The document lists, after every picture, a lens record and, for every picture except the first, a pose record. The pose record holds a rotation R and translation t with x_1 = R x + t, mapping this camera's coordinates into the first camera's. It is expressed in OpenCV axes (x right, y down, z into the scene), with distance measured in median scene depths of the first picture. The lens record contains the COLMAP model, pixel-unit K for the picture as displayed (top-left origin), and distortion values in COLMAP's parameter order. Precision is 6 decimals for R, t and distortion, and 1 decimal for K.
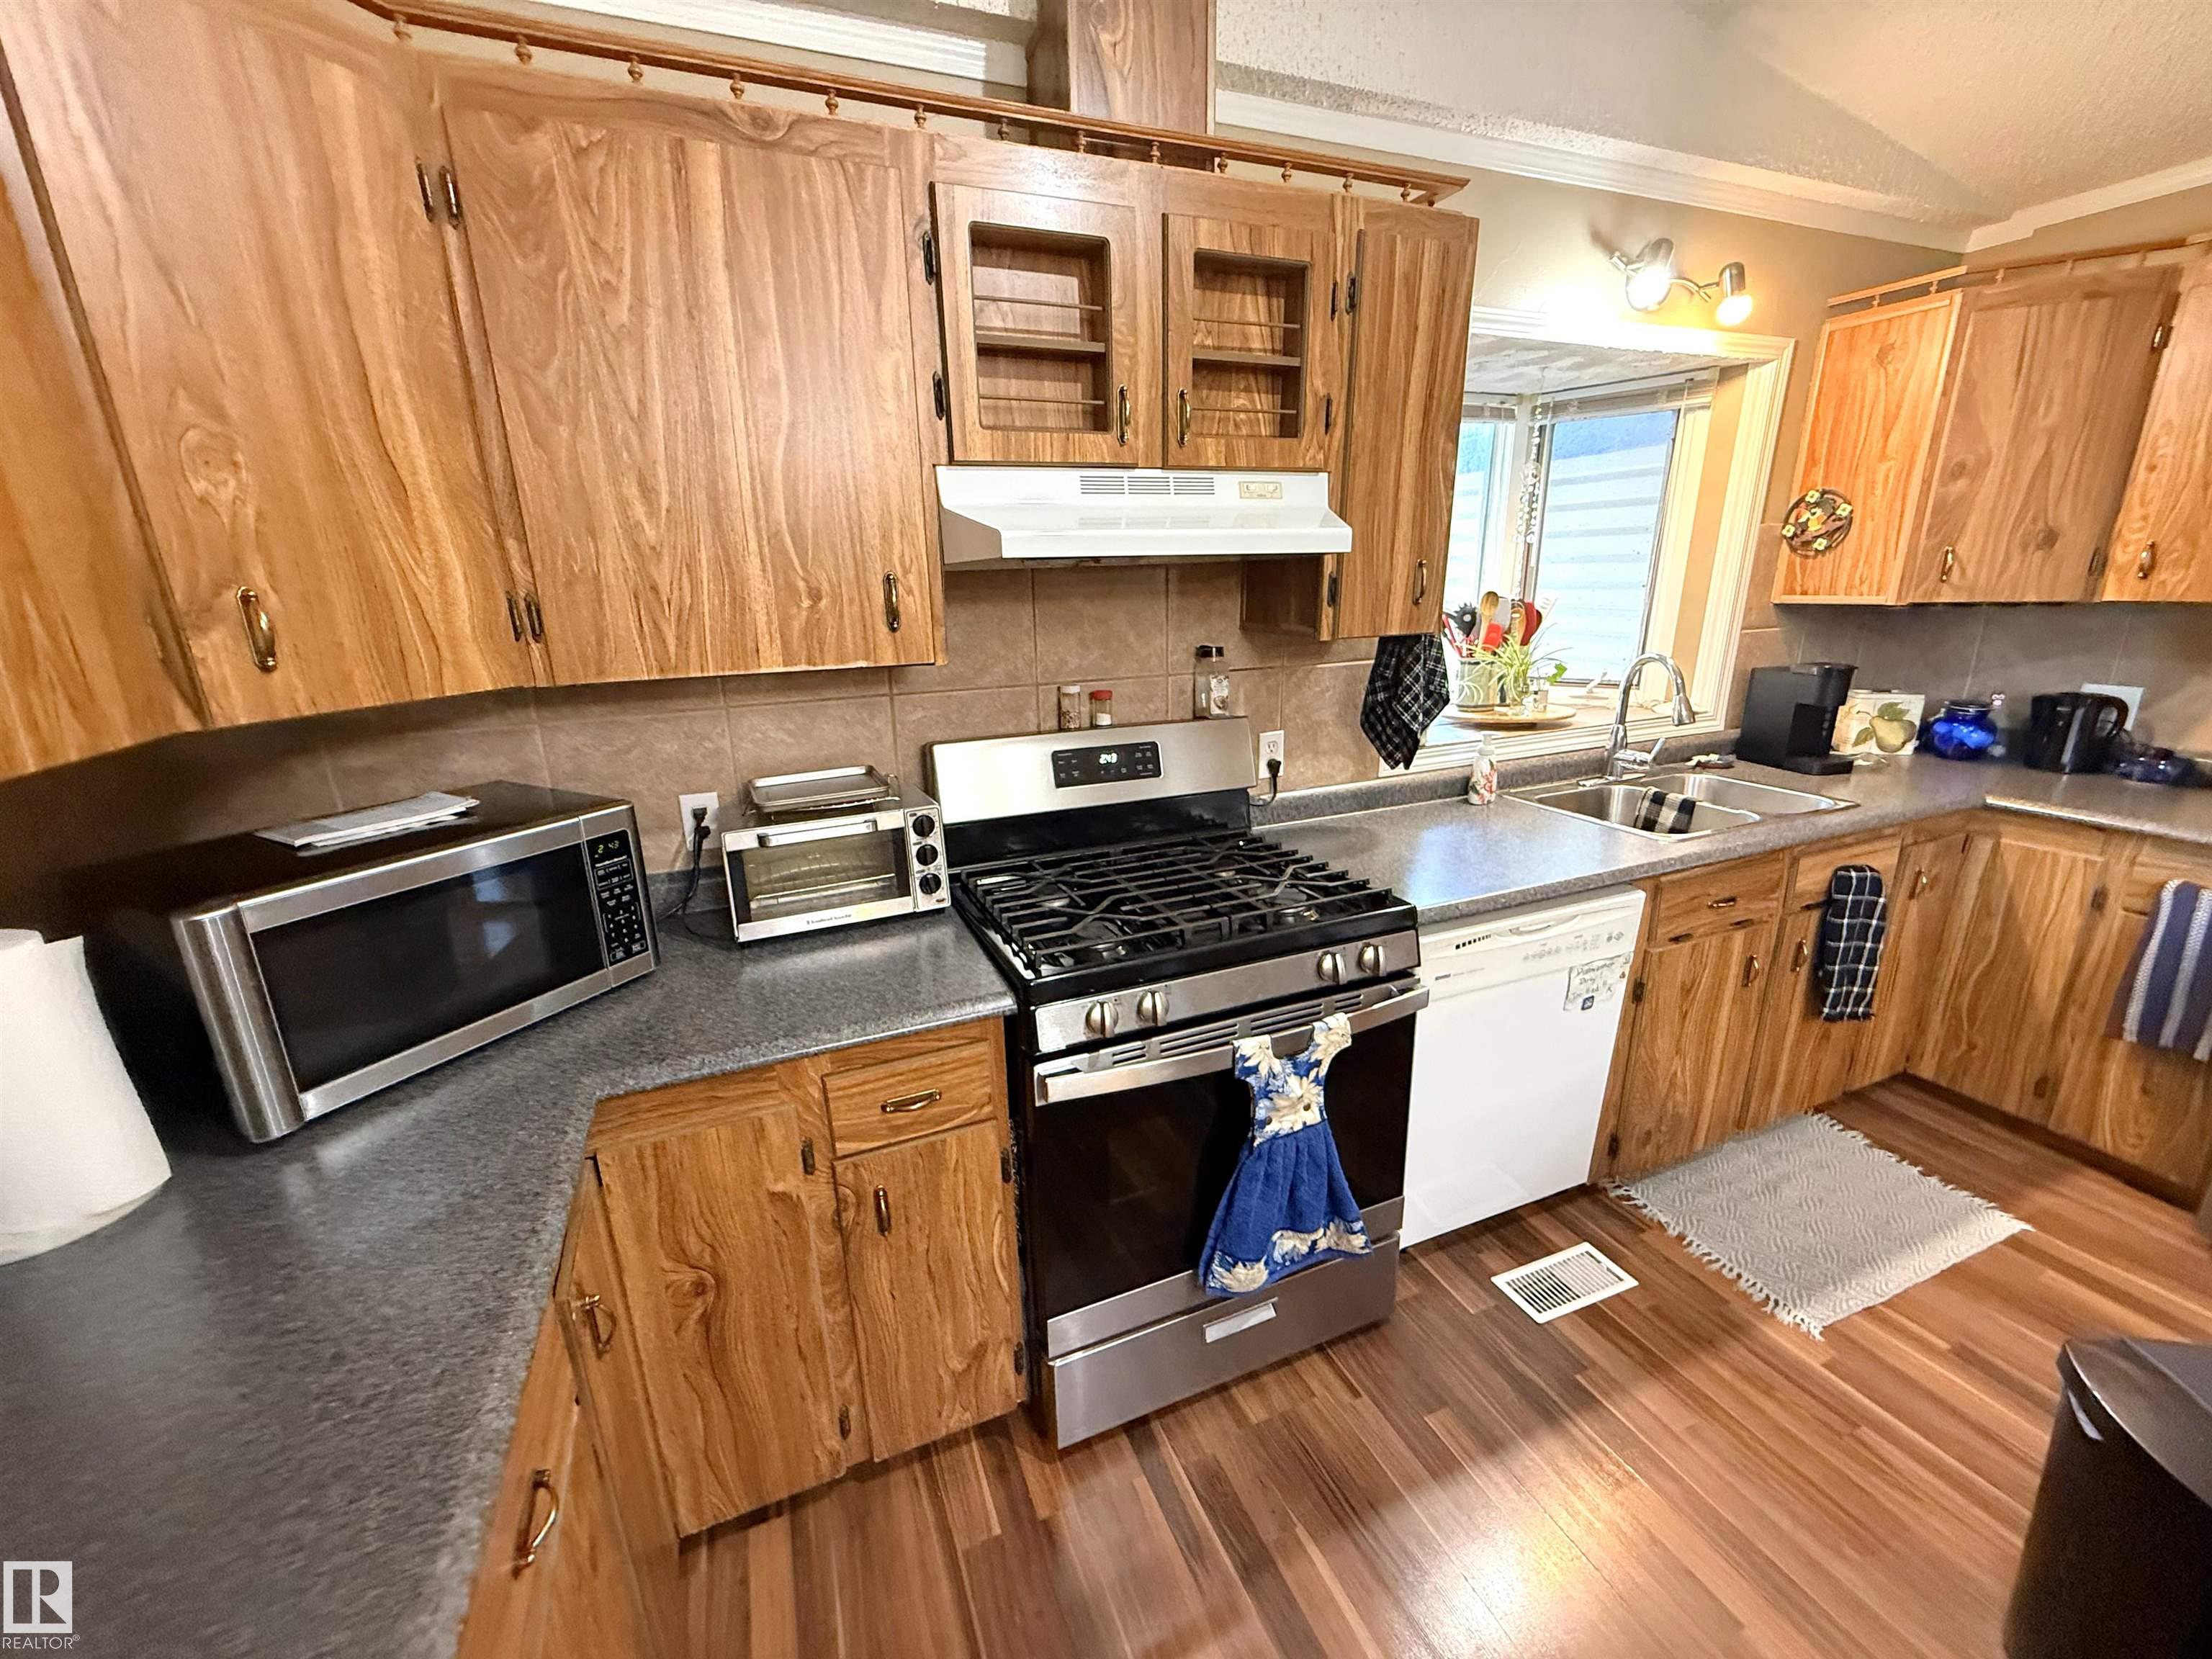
lens RADIAL K [[880.0, 0, 1096.9], [0, 880.0, 828.5], [0, 0, 1]] dist [0.000515, -0.000290]
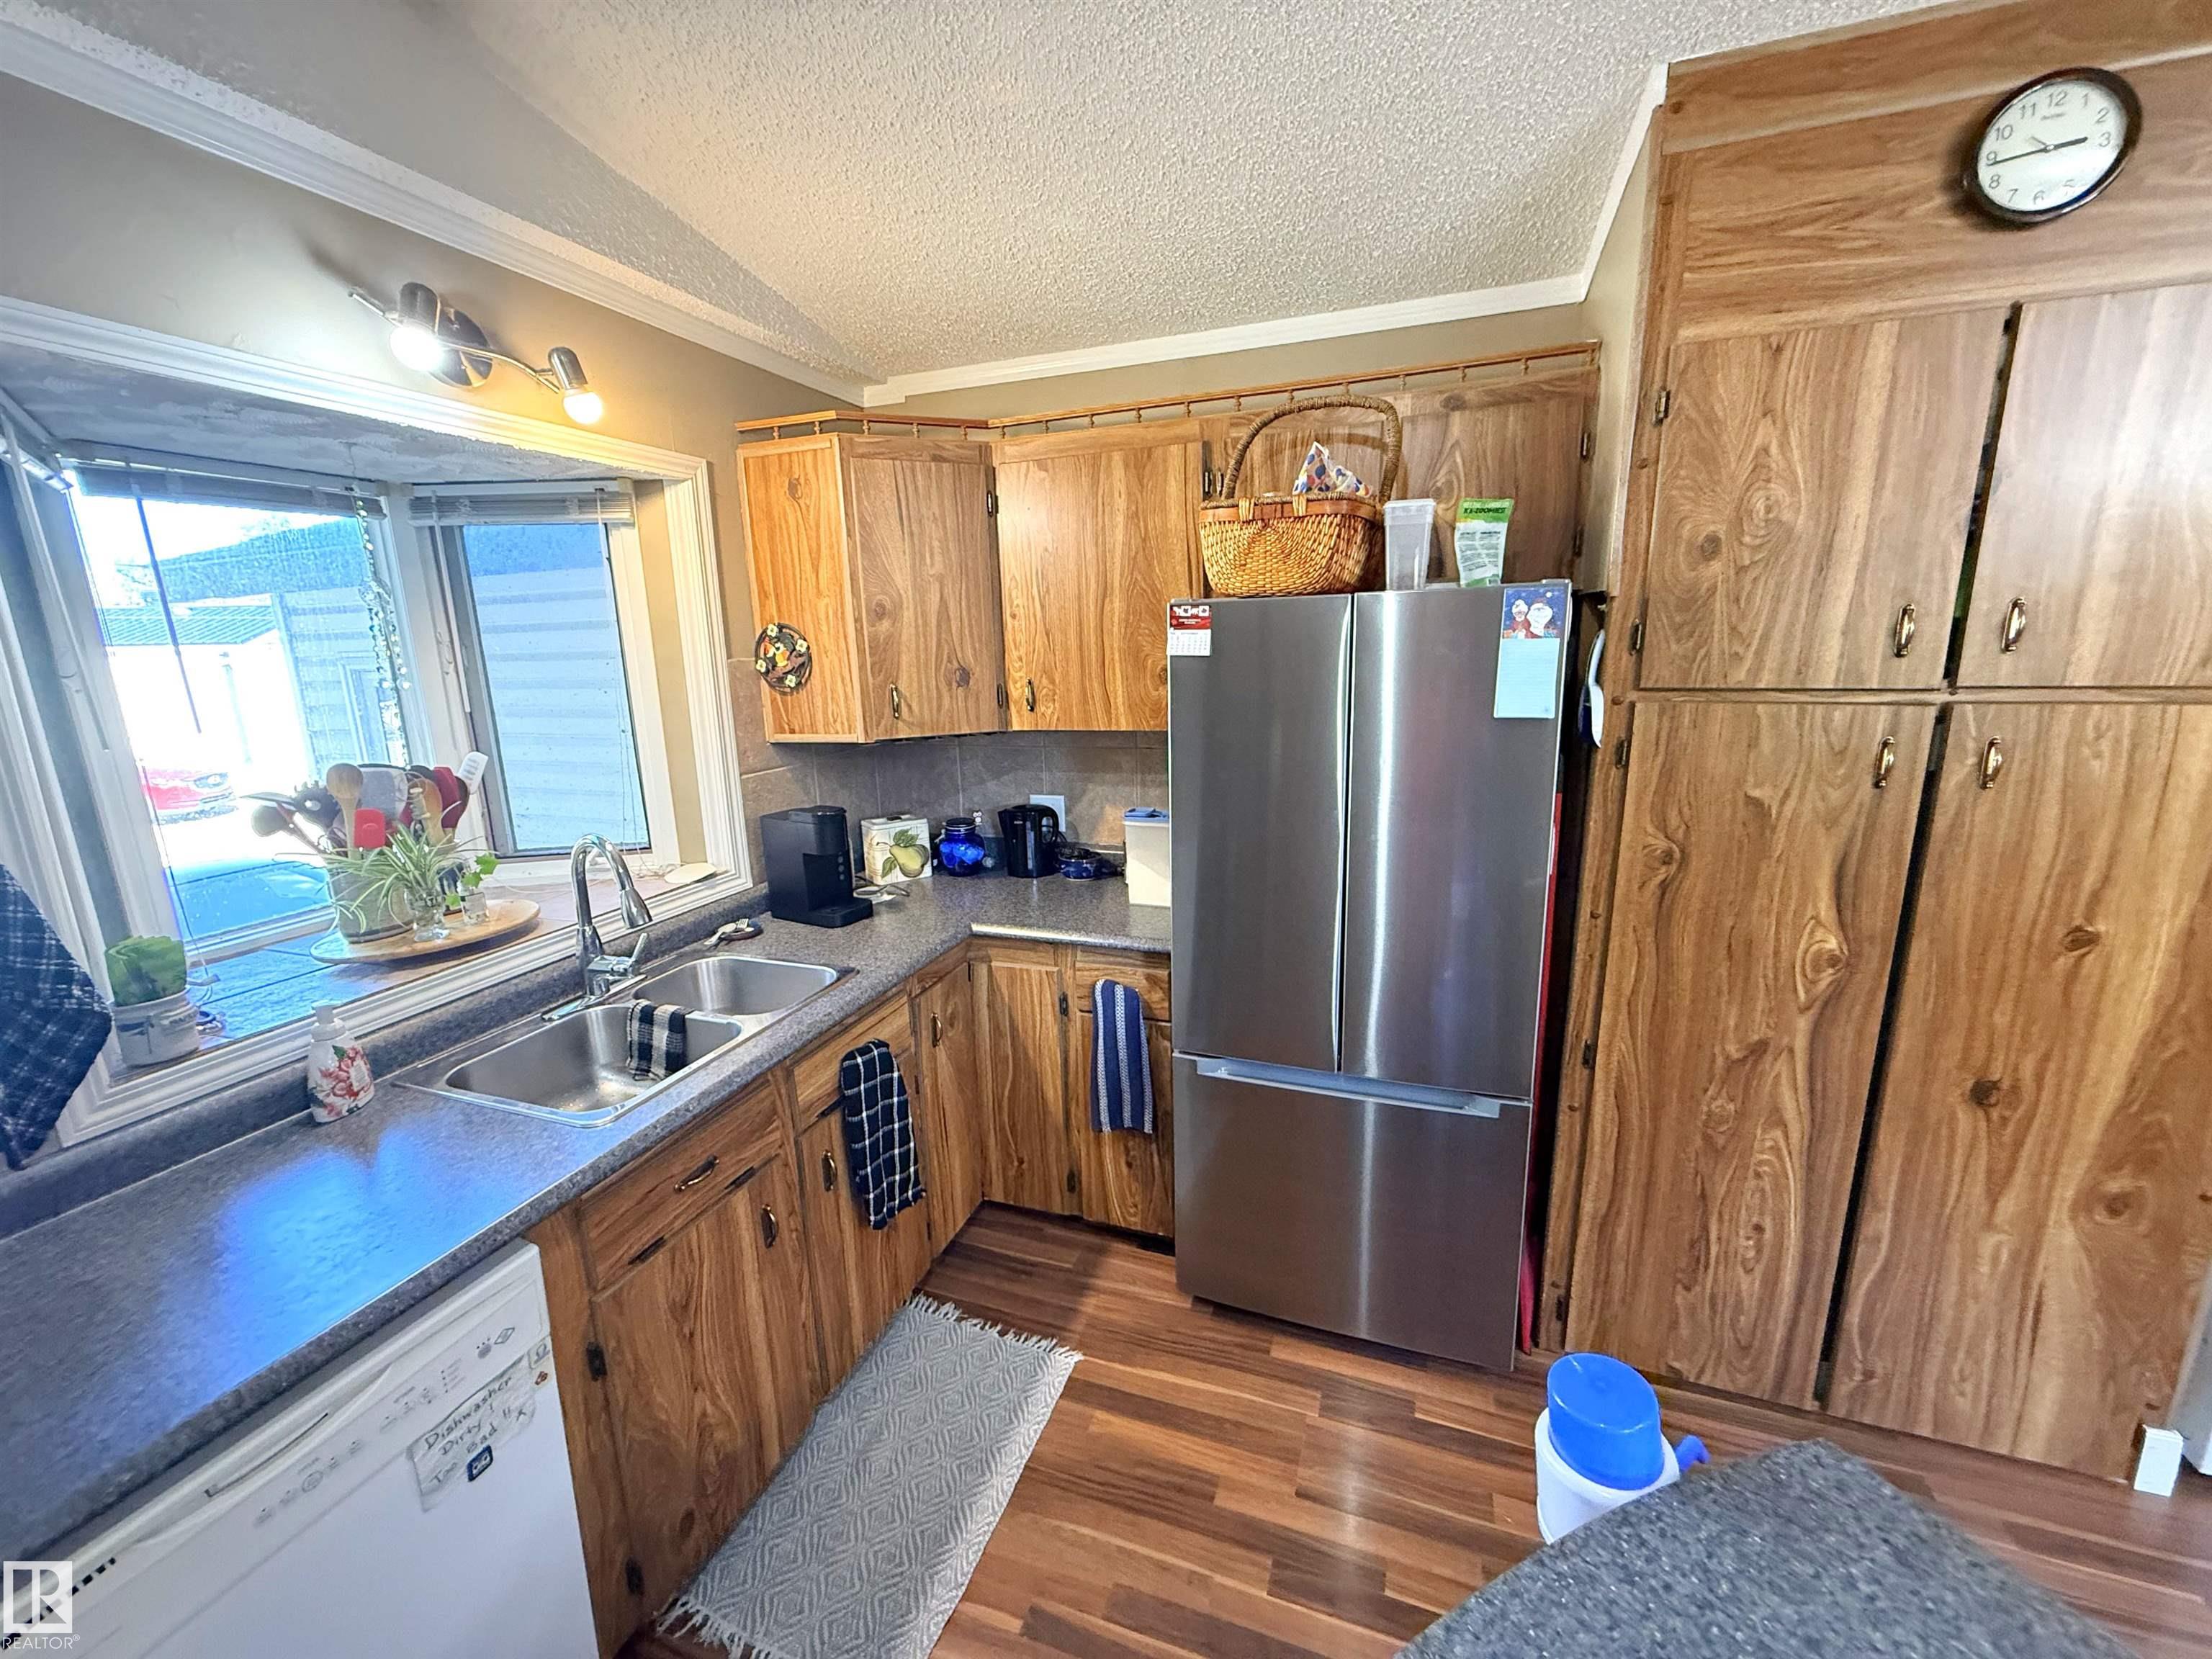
lens RADIAL K [[880.0, 0, 1096.9], [0, 880.0, 828.5], [0, 0, 1]] dist [0.000515, -0.000290]
pose [[0.676451, -0.147962, 0.721471, 0.396825], [0.219003, 0.975710, -0.005236, -0.109442], [-0.703172, 0.161546, 0.692424, 0.179744]]
